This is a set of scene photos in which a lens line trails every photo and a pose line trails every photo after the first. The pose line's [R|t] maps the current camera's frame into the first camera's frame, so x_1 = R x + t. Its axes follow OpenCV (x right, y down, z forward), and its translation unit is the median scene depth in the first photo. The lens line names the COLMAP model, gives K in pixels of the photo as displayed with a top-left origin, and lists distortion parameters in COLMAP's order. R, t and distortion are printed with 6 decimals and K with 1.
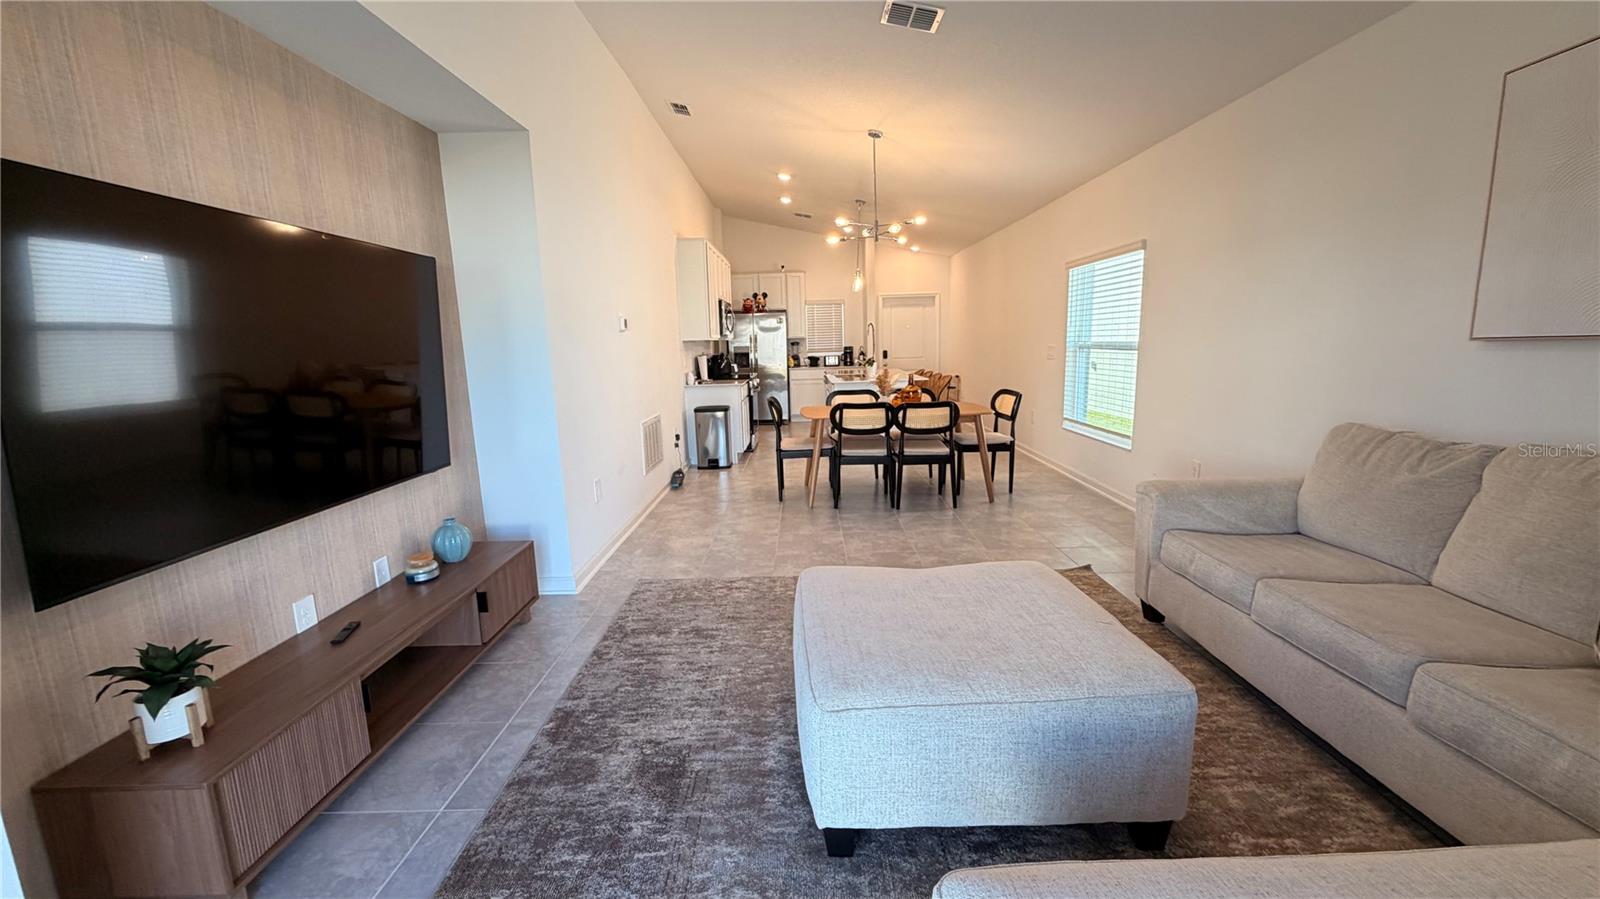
lens RADIAL K [[636.2, 0, 804.1], [0, 636.2, 444.0], [0, 0, 1]] dist [-0.001674, 0.000544]
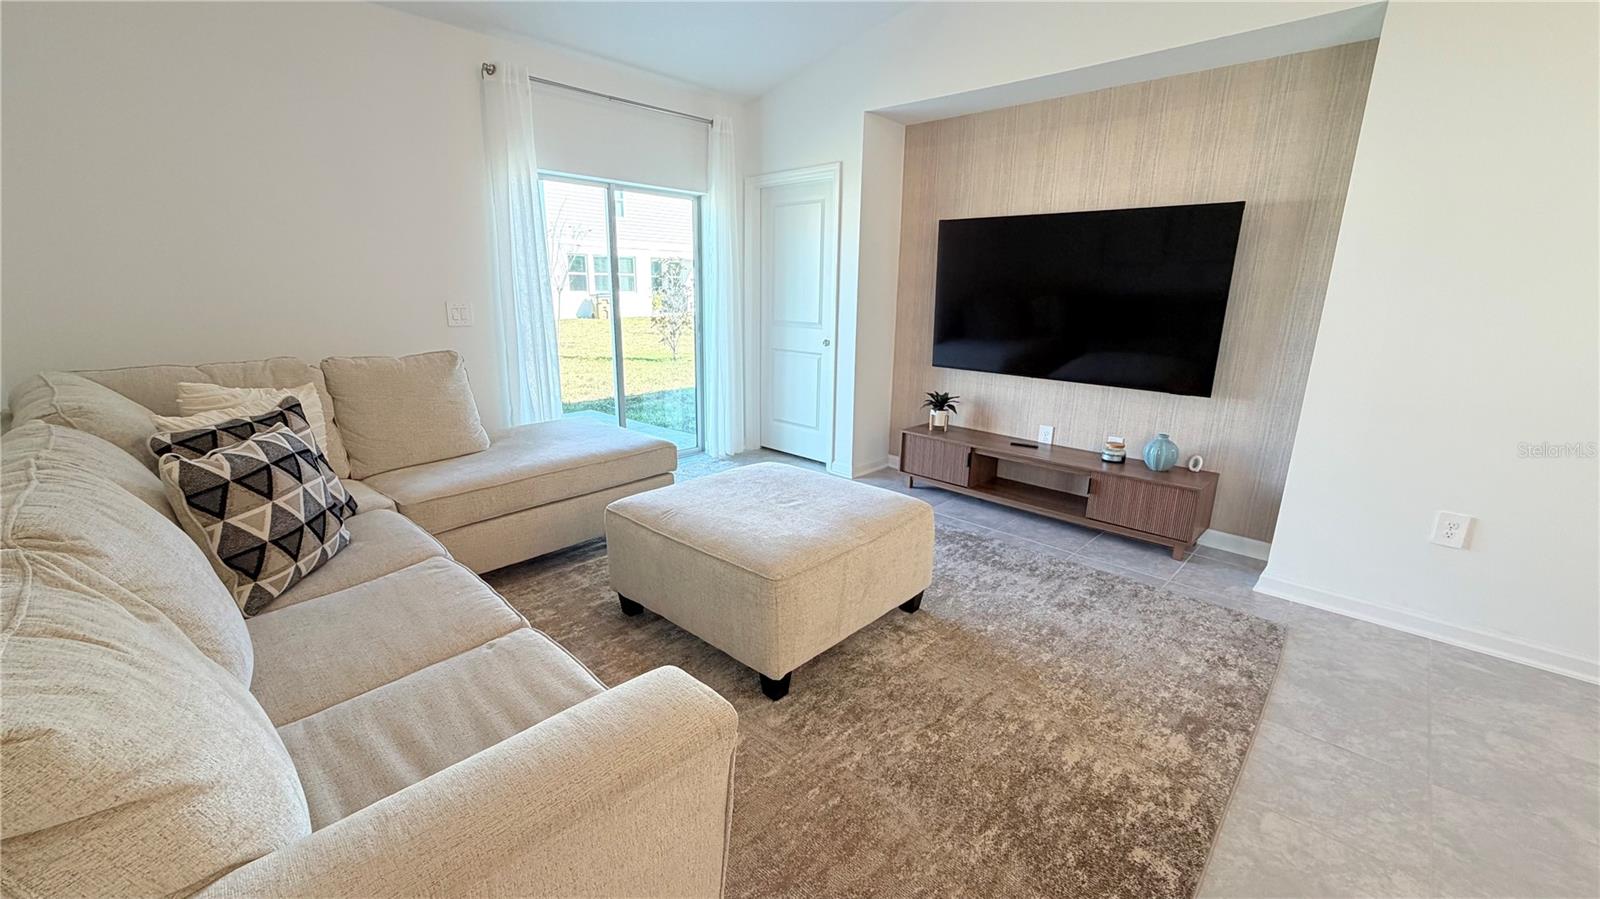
lens RADIAL K [[636.2, 0, 796.6], [0, 636.2, 447.0], [0, 0, 1]] dist [-0.001674, 0.000544]
pose [[-0.691577, 0.191019, -0.696587, 0.218816], [-0.115747, 0.922626, 0.367918, -0.063856], [0.712968, 0.335071, -0.615957, 0.366708]]
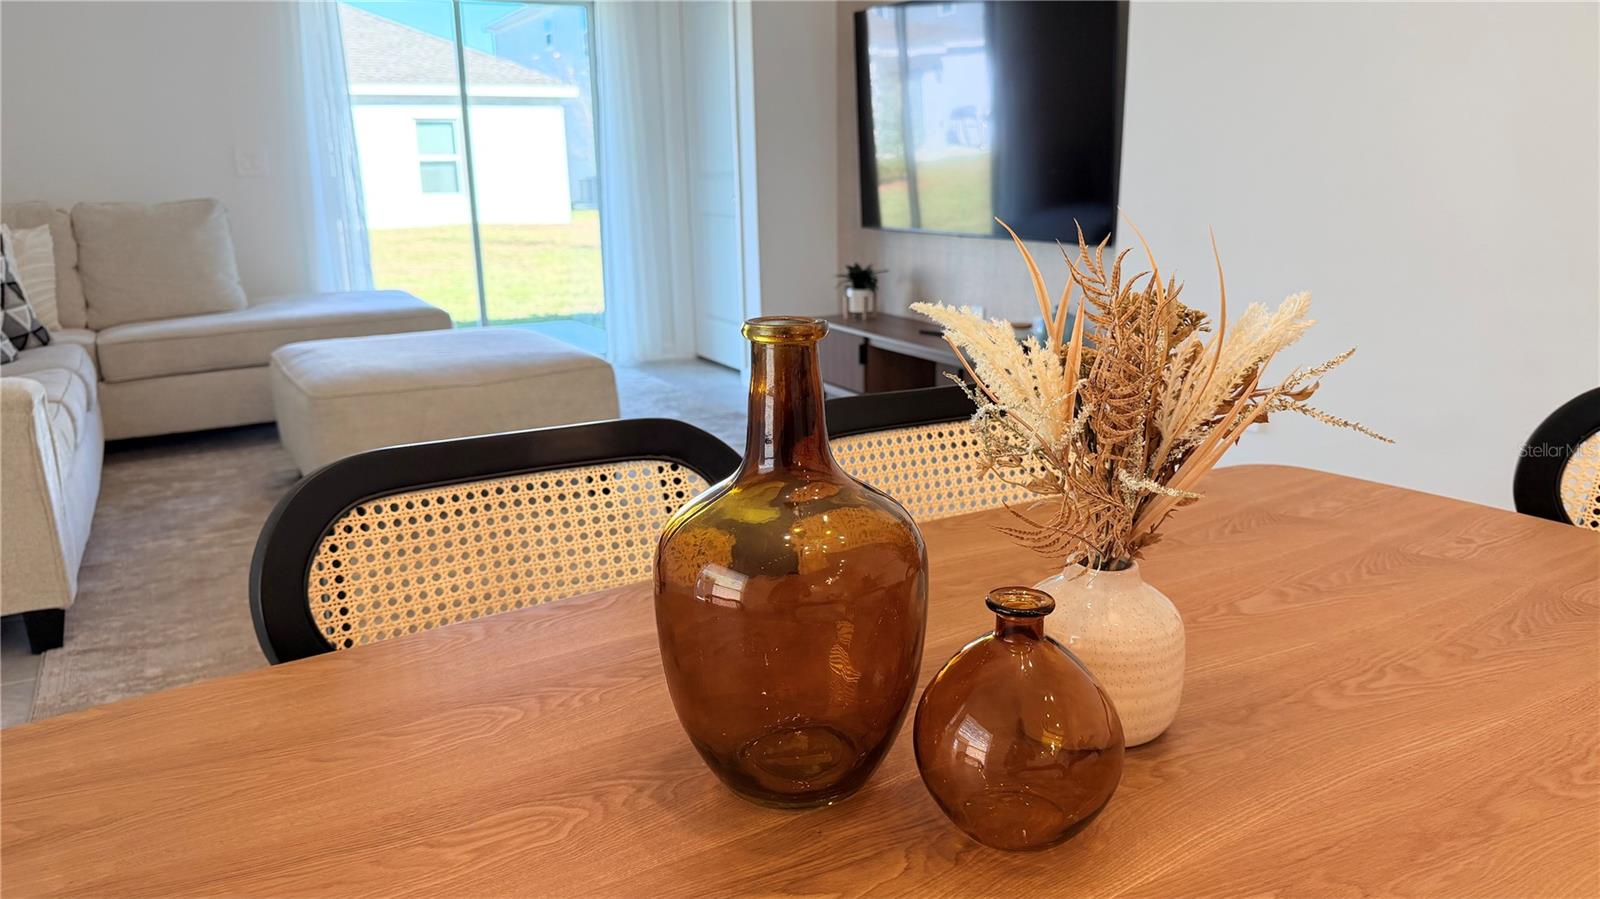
lens RADIAL K [[1111.3, 0, 799.7], [0, 1111.3, 453.6], [0, 0, 1]] dist [0.062726, -0.091104]
pose [[-0.875346, 0.158862, -0.456653, 0.123347], [-0.041945, 0.915968, 0.399053, -0.077829], [0.481674, 0.368464, -0.795126, 0.599737]]
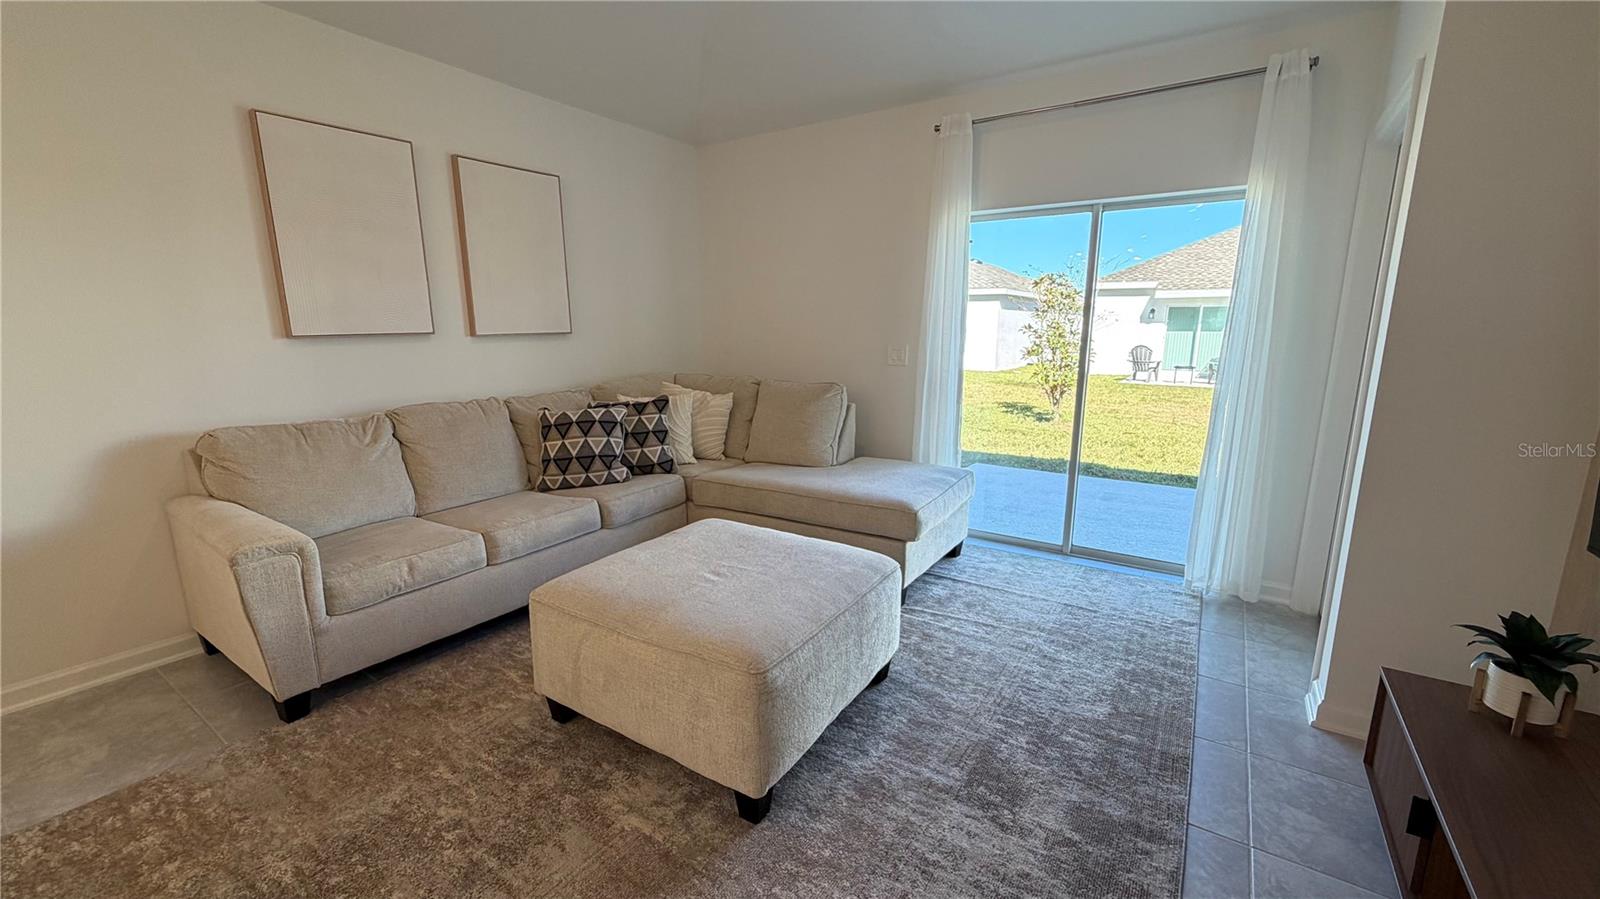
lens RADIAL K [[636.2, 0, 800.3], [0, 636.2, 448.6], [0, 0, 1]] dist [-0.001674, 0.000544]
pose [[-0.830986, -0.081699, 0.550261, -0.094743], [0.109128, 0.945997, 0.305257, -0.053367], [-0.545484, 0.313713, -0.777194, 0.354700]]
